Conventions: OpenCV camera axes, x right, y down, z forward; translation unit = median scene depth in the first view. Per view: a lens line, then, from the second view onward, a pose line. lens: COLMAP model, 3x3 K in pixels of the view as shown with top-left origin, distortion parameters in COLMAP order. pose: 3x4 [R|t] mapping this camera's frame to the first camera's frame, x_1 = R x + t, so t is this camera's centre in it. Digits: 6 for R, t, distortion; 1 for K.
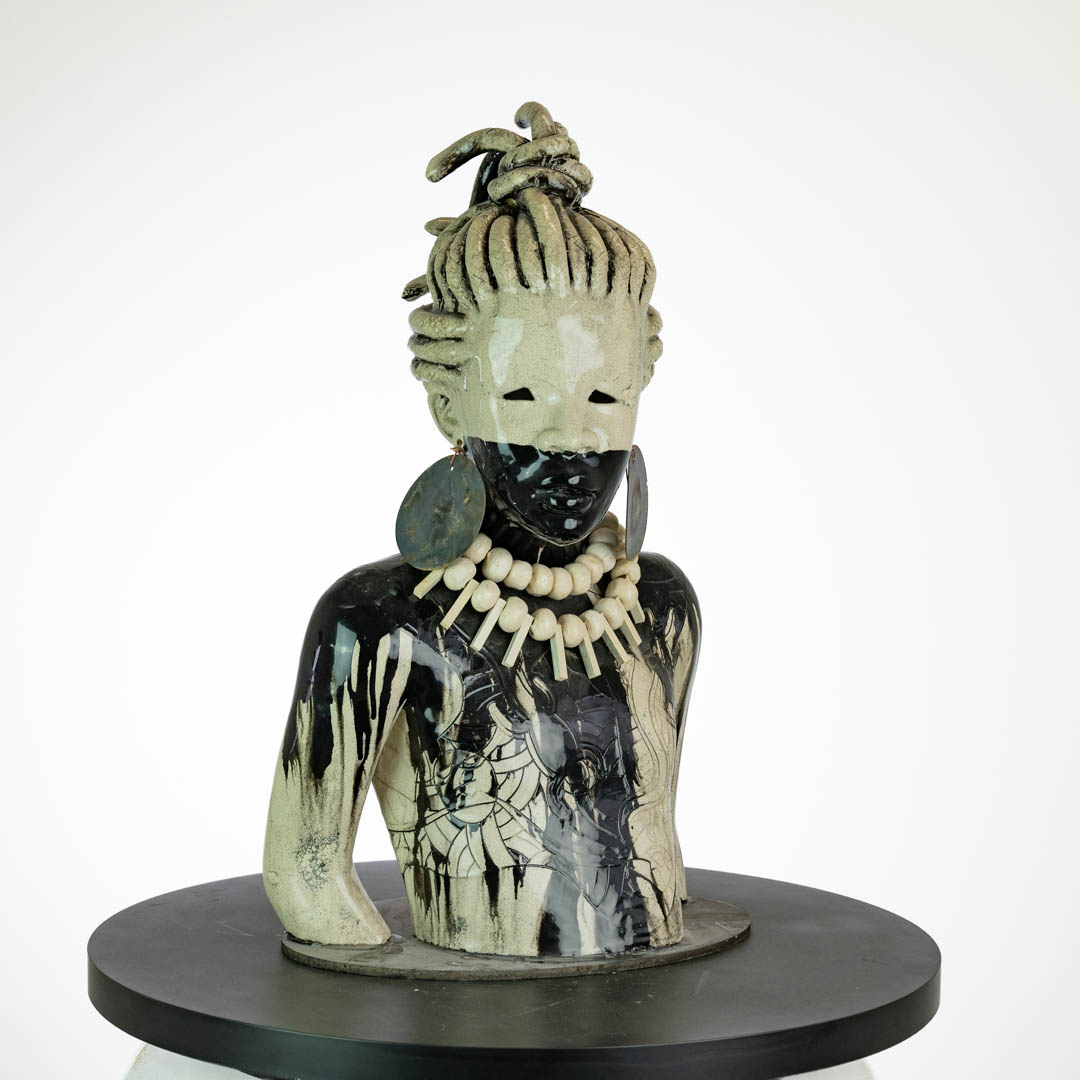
lens RADIAL K [[2329.7, 0, 540.0], [0, 2329.7, 540.0], [0, 0, 1]] dist [-0.013207, -0.107416]
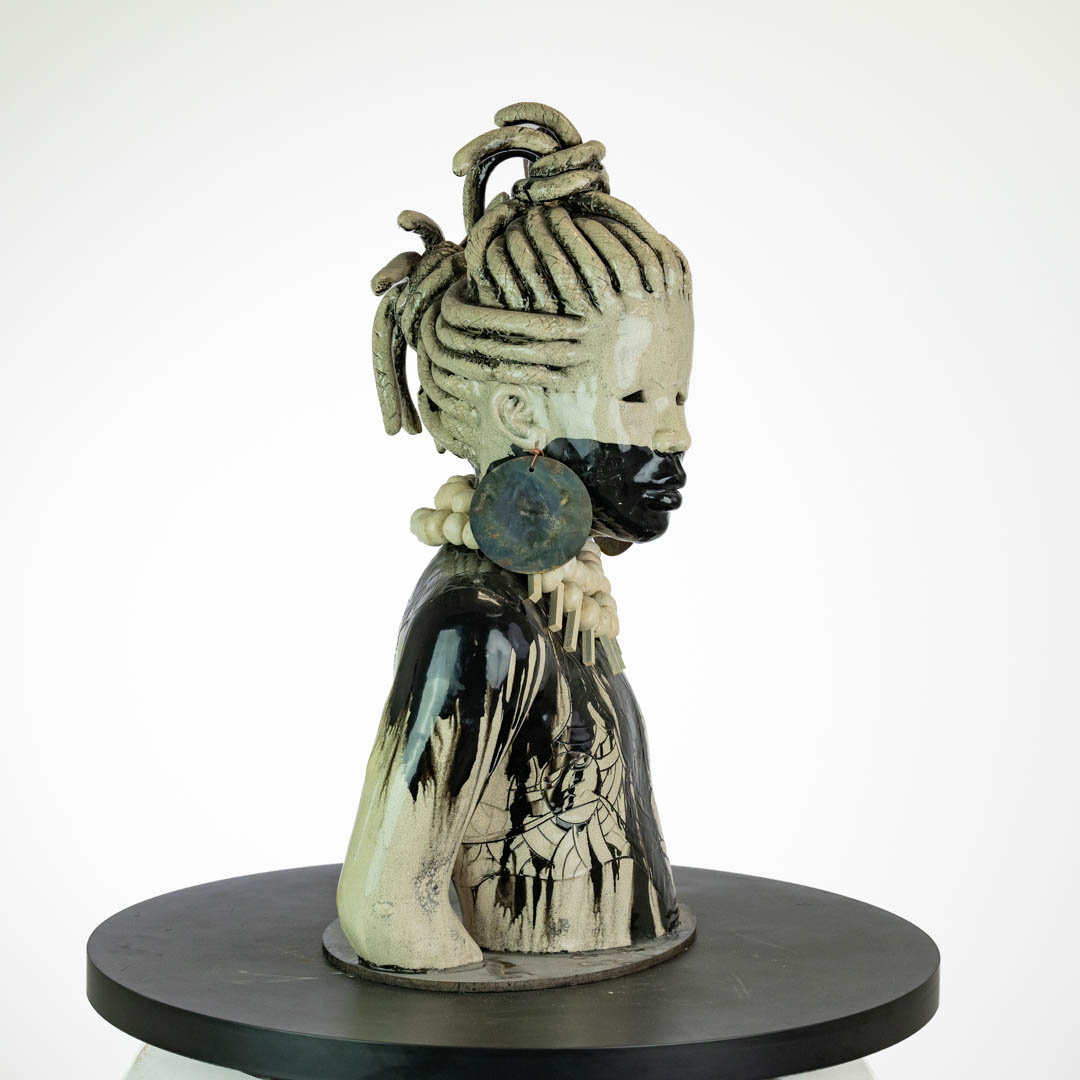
lens RADIAL K [[2329.7, 0, 540.0], [0, 2329.7, 540.0], [0, 0, 1]] dist [-0.013207, -0.107416]
pose [[0.737113, -0.038855, 0.674651, -0.711980], [0.031085, 0.999238, 0.023587, -0.024504], [-0.675054, 0.003585, 0.737760, 0.269833]]
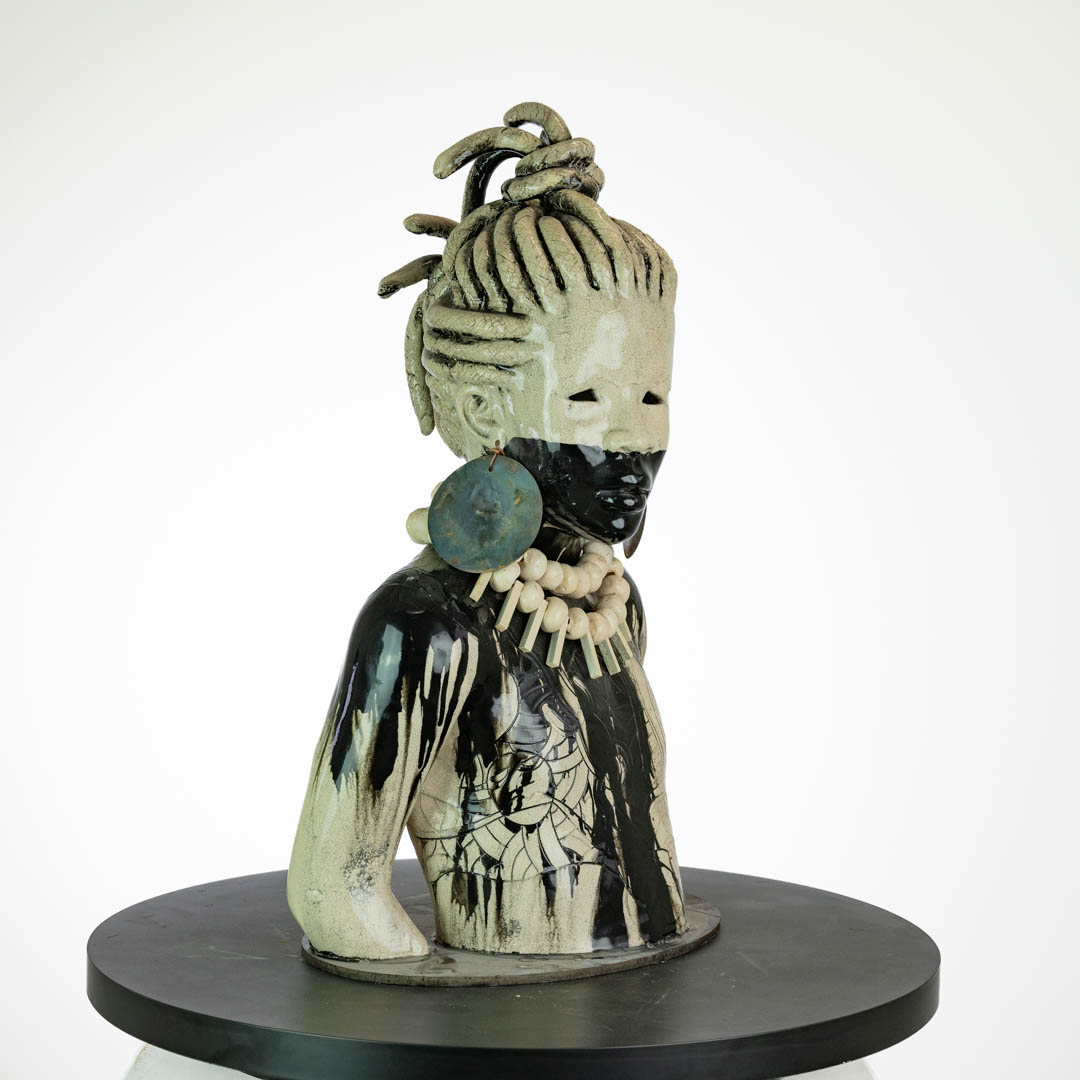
lens RADIAL K [[2329.7, 0, 540.0], [0, 2329.7, 540.0], [0, 0, 1]] dist [-0.013207, -0.107416]
pose [[0.925676, -0.020797, 0.377744, -0.397970], [0.018613, 0.999782, 0.009432, -0.009747], [-0.377858, -0.001700, 0.925862, 0.074563]]
